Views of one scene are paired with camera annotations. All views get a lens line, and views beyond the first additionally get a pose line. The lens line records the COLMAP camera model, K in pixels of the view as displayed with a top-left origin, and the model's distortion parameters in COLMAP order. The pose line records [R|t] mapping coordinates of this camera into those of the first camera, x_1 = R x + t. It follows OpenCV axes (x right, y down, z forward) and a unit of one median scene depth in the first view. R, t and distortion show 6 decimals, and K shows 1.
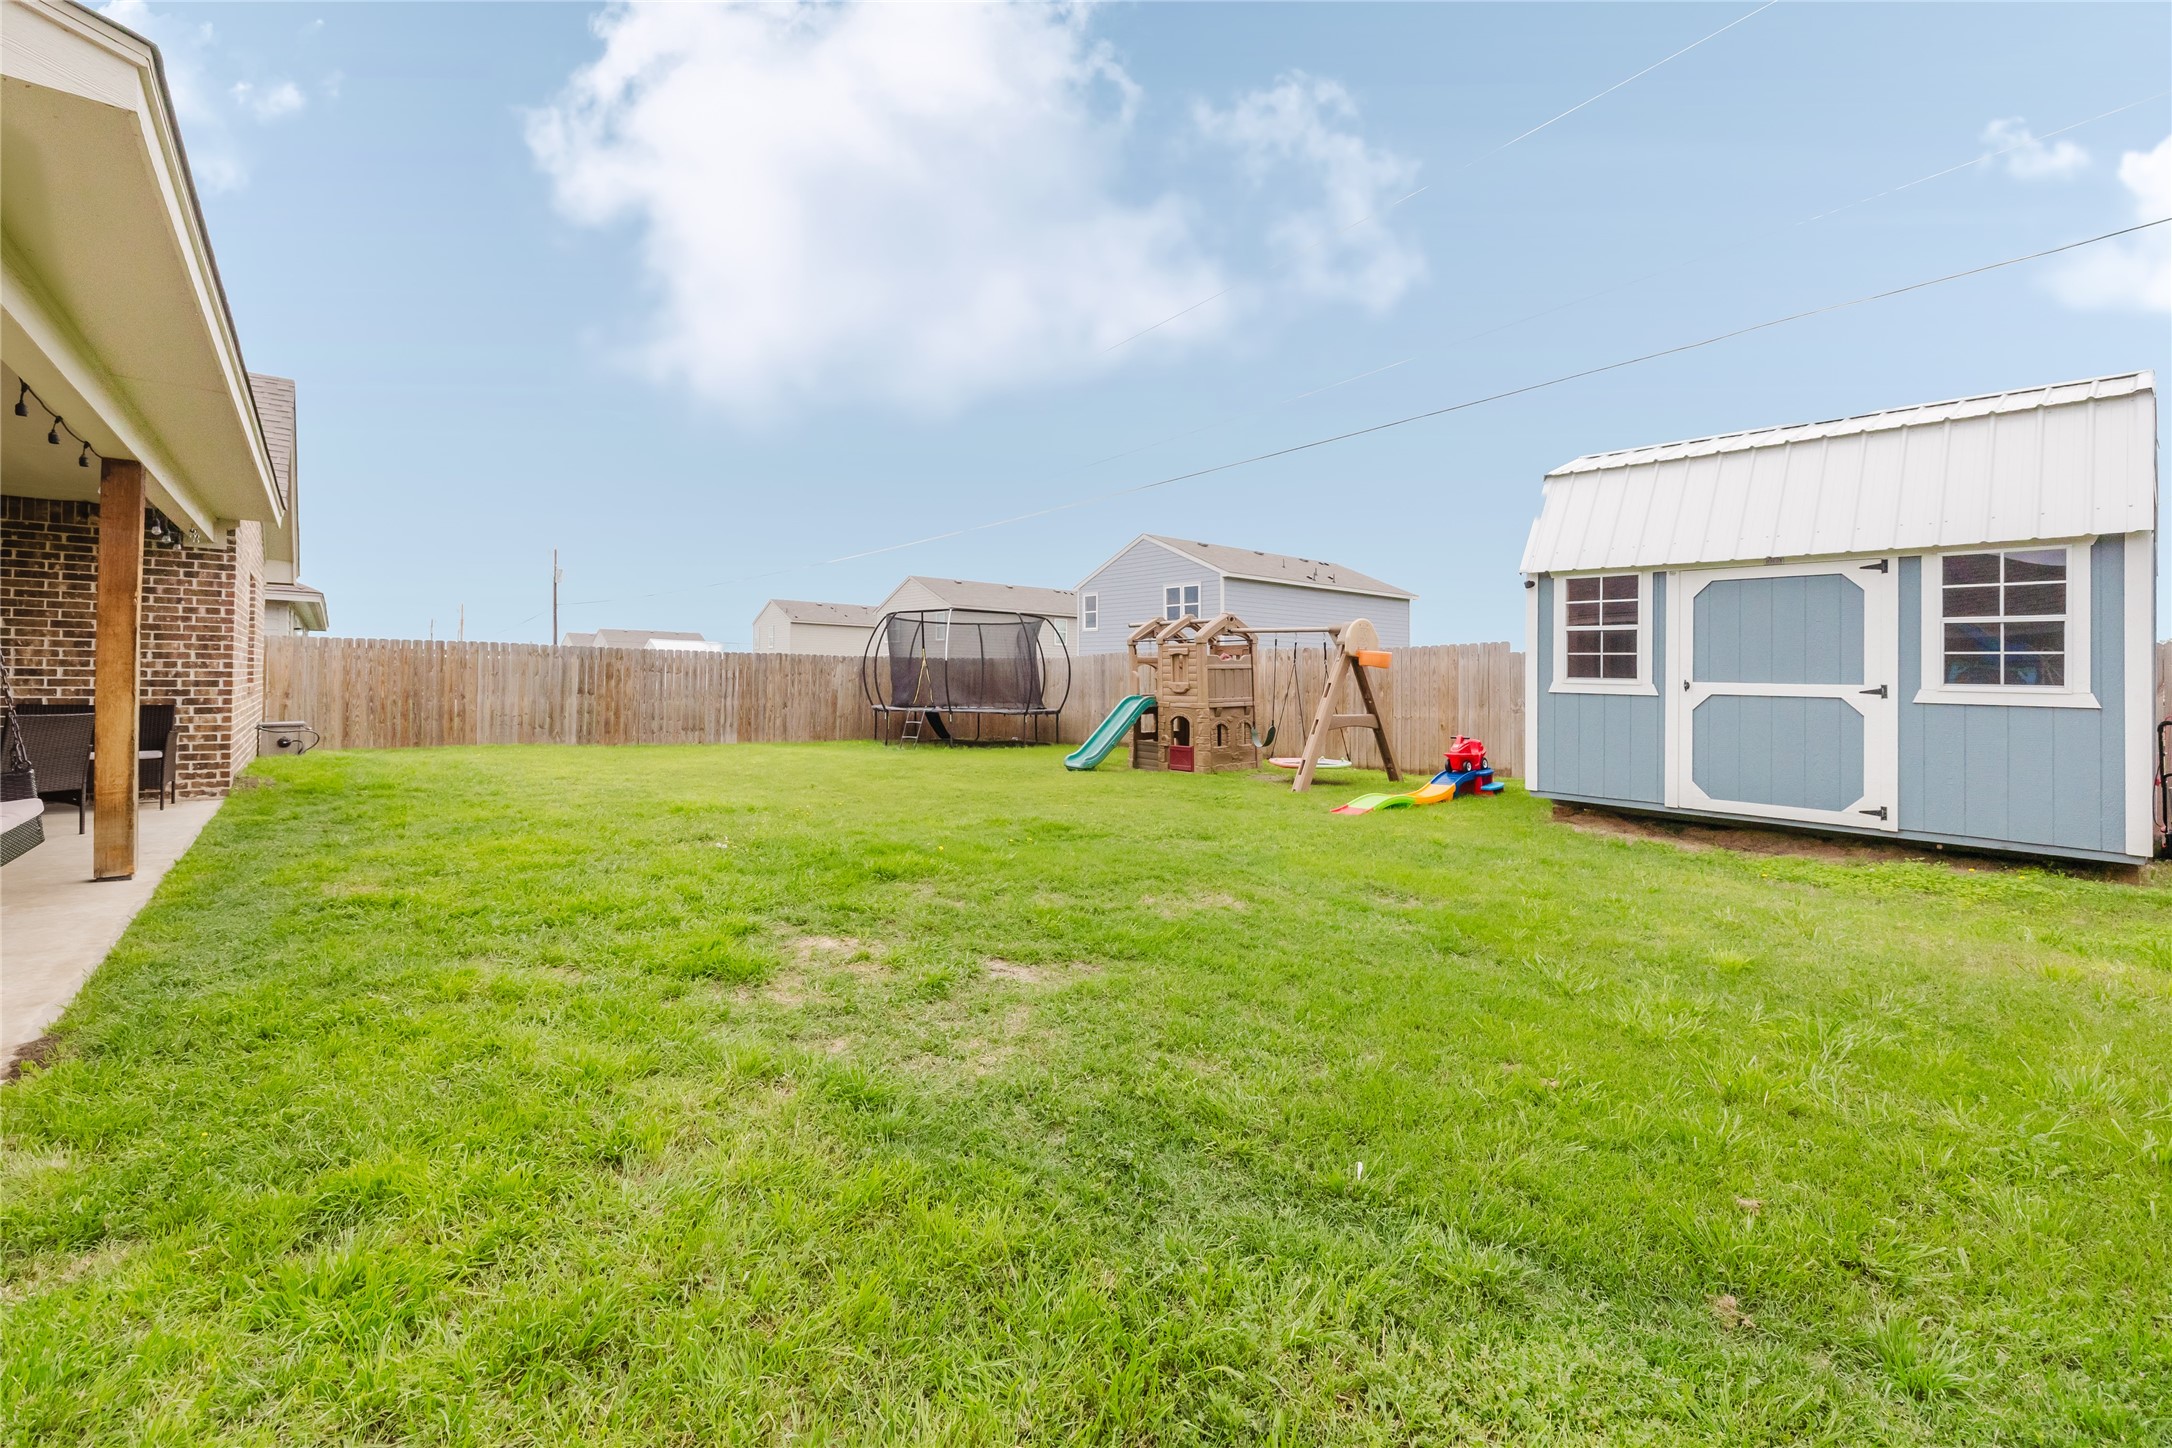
lens RADIAL K [[934.4, 0, 1075.9], [0, 934.4, 656.7], [0, 0, 1]] dist [0.006547, -0.000756]
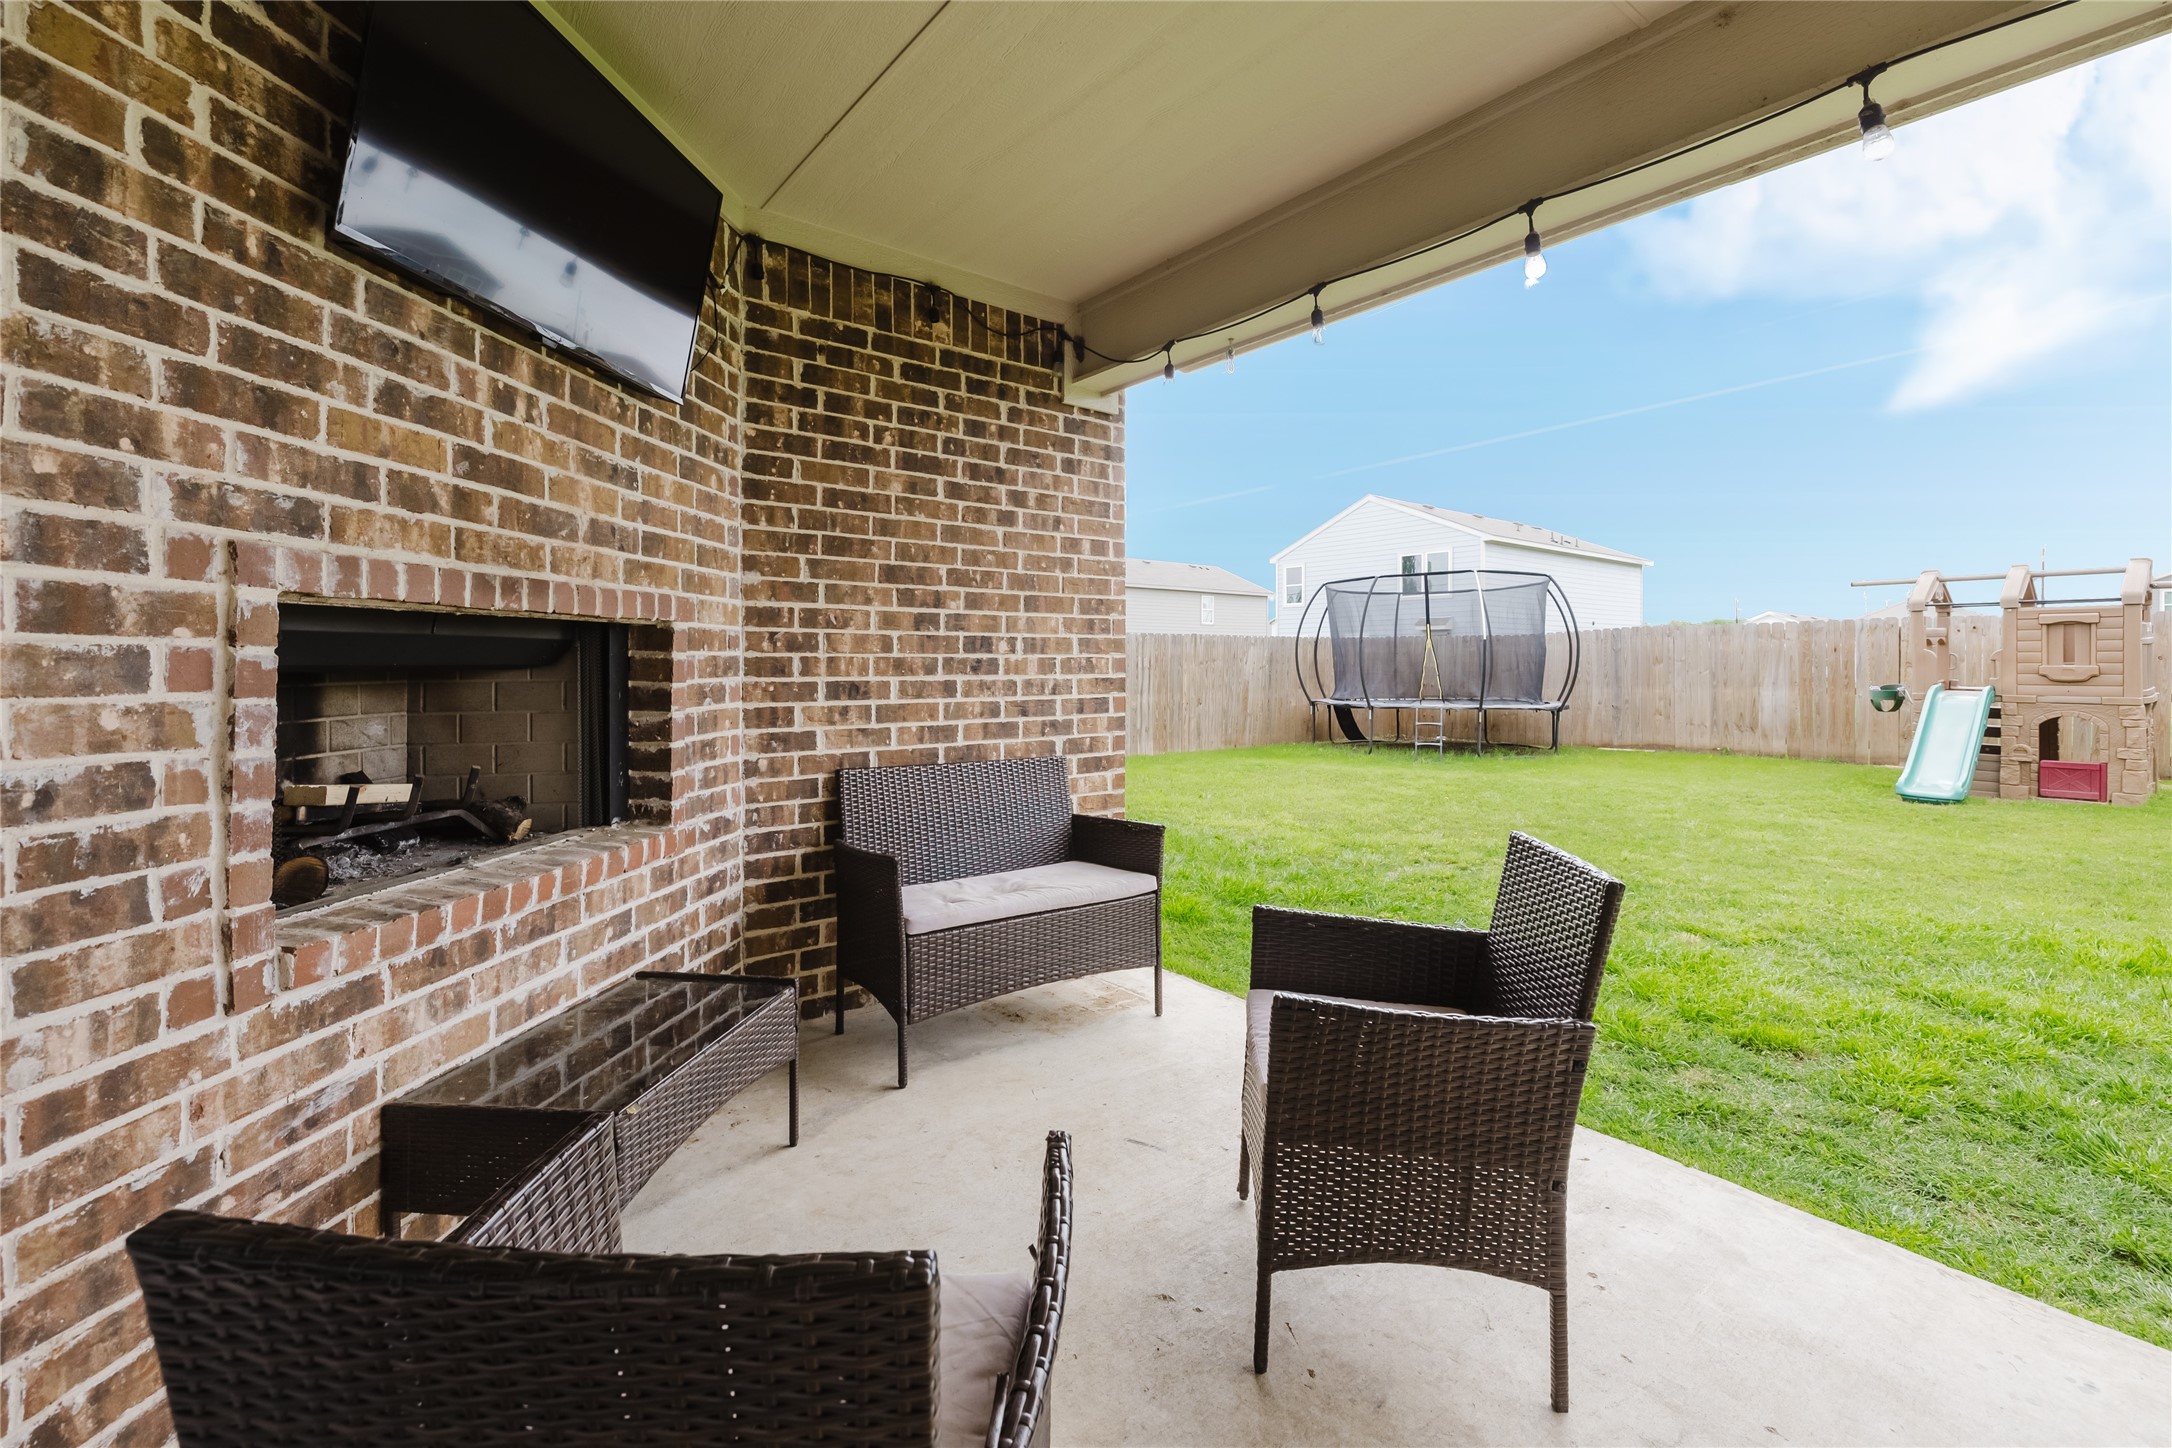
lens RADIAL K [[934.4, 0, 1085.8], [0, 934.4, 658.1], [0, 0, 1]] dist [0.006547, -0.000756]
pose [[0.999850, -0.015715, 0.007254, -0.982390], [0.015554, 0.999643, 0.021732, -0.004906], [-0.007593, -0.021616, 0.999738, 0.571797]]
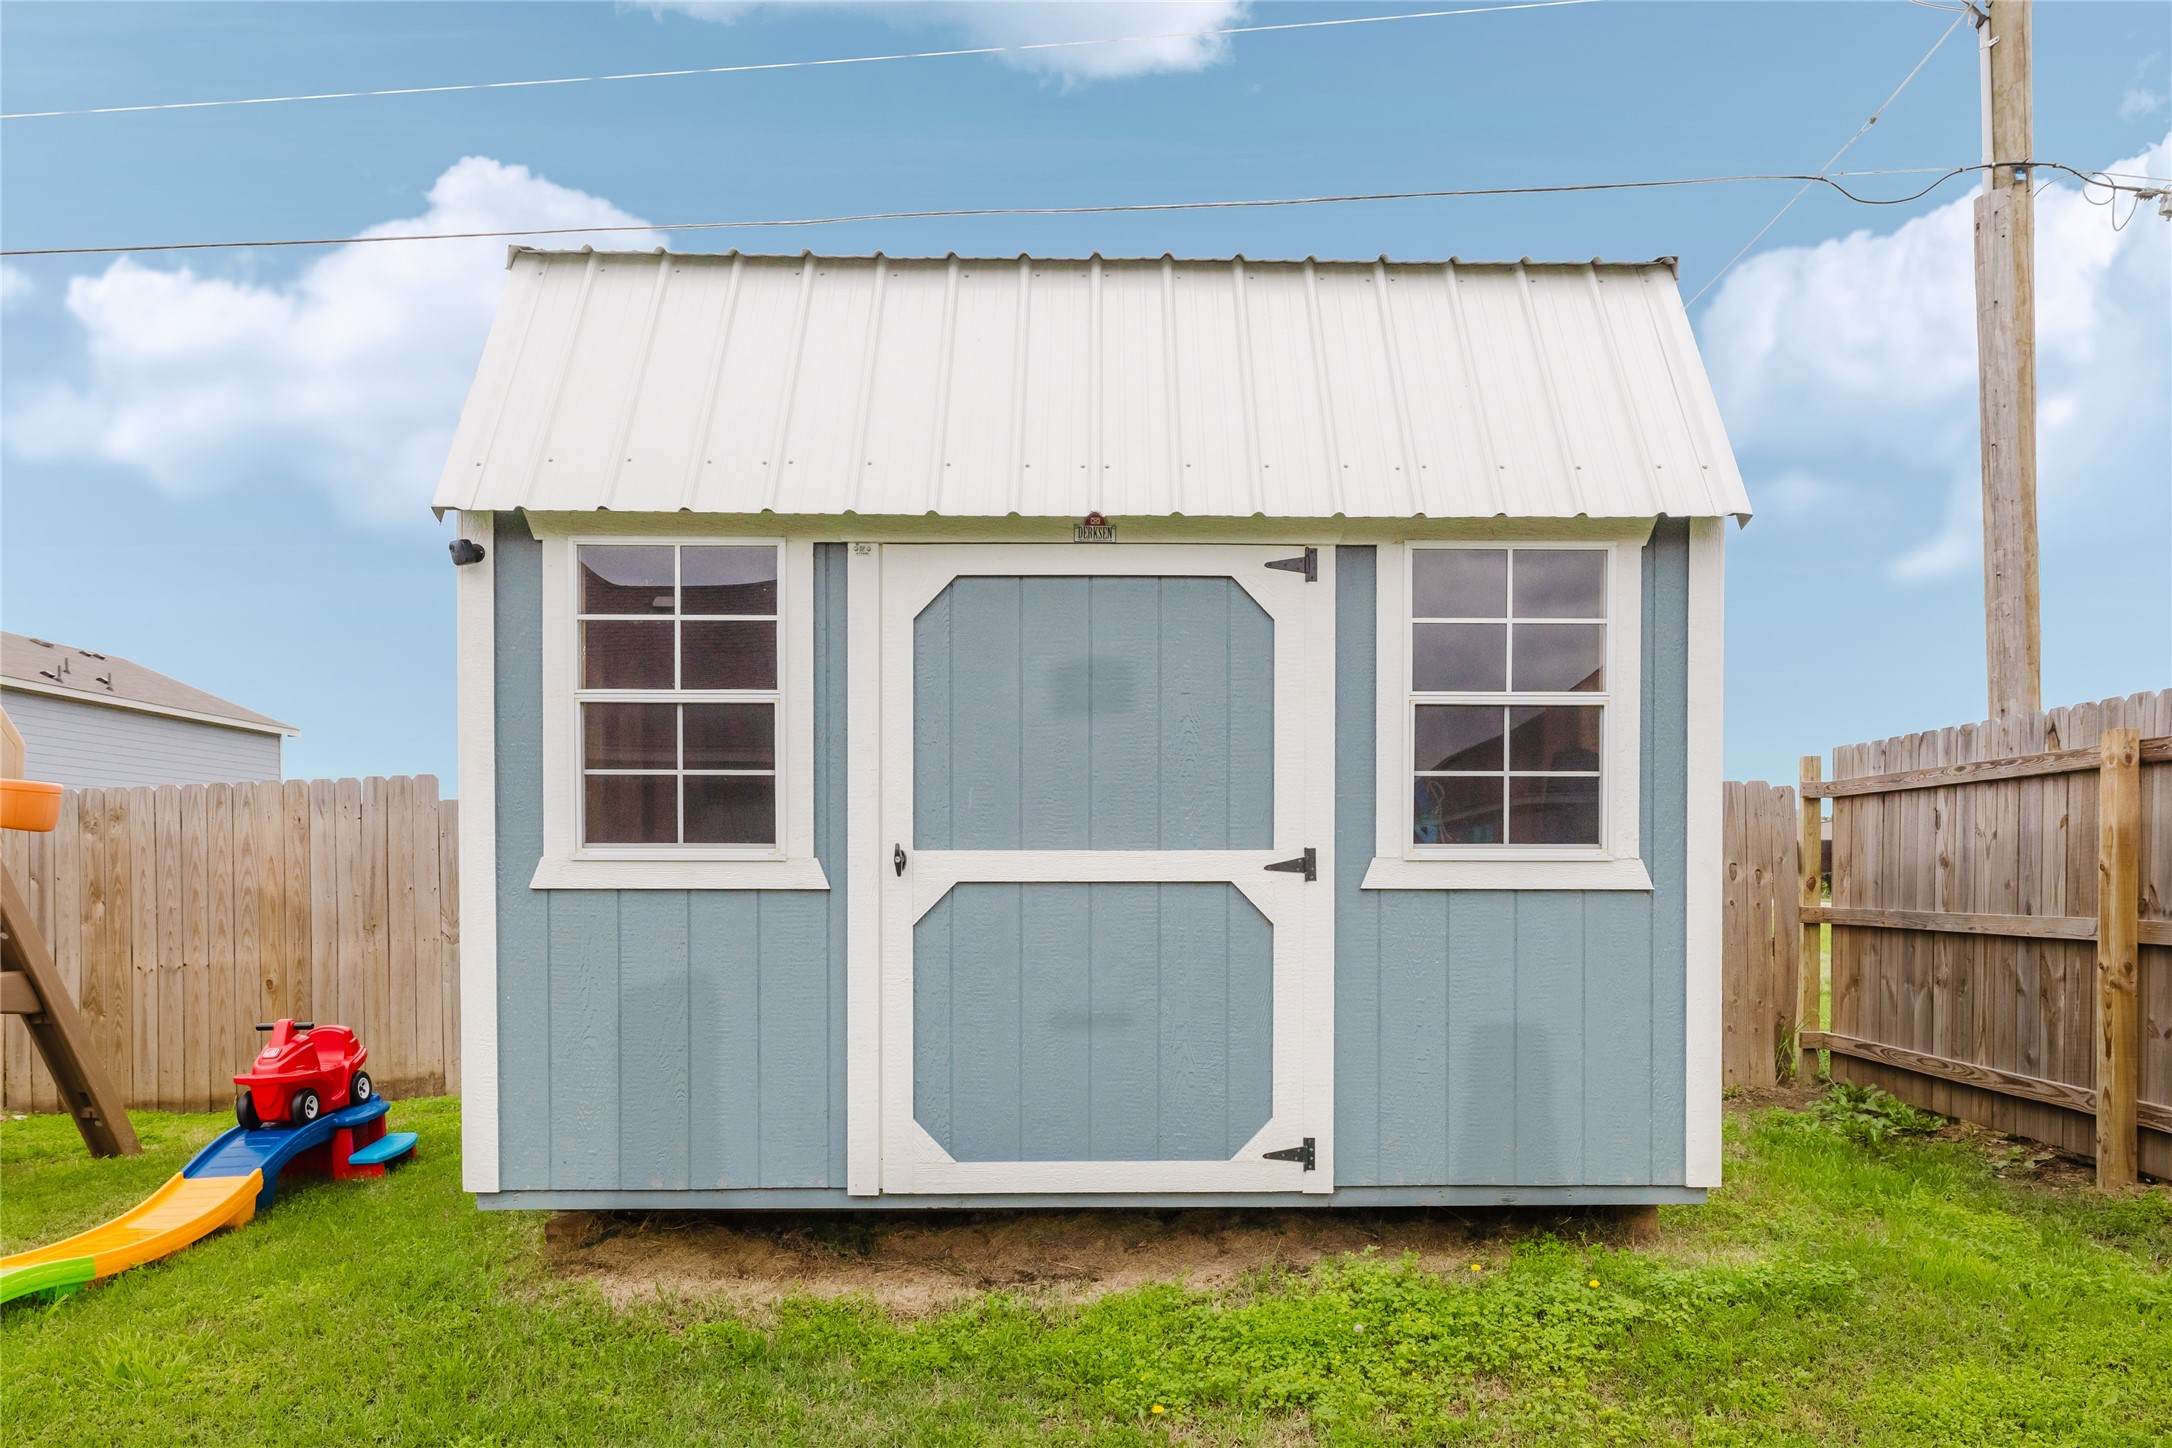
lens RADIAL K [[1333.6, 0, 1125.2], [0, 1333.6, 884.5], [0, 0, 1]] dist [0.003839, -0.002847]
pose [[0.629416, -0.022201, 0.776751, 0.297825], [-0.000539, 0.999579, 0.029007, 0.024723], [-0.777068, -0.018676, 0.629139, 0.592738]]
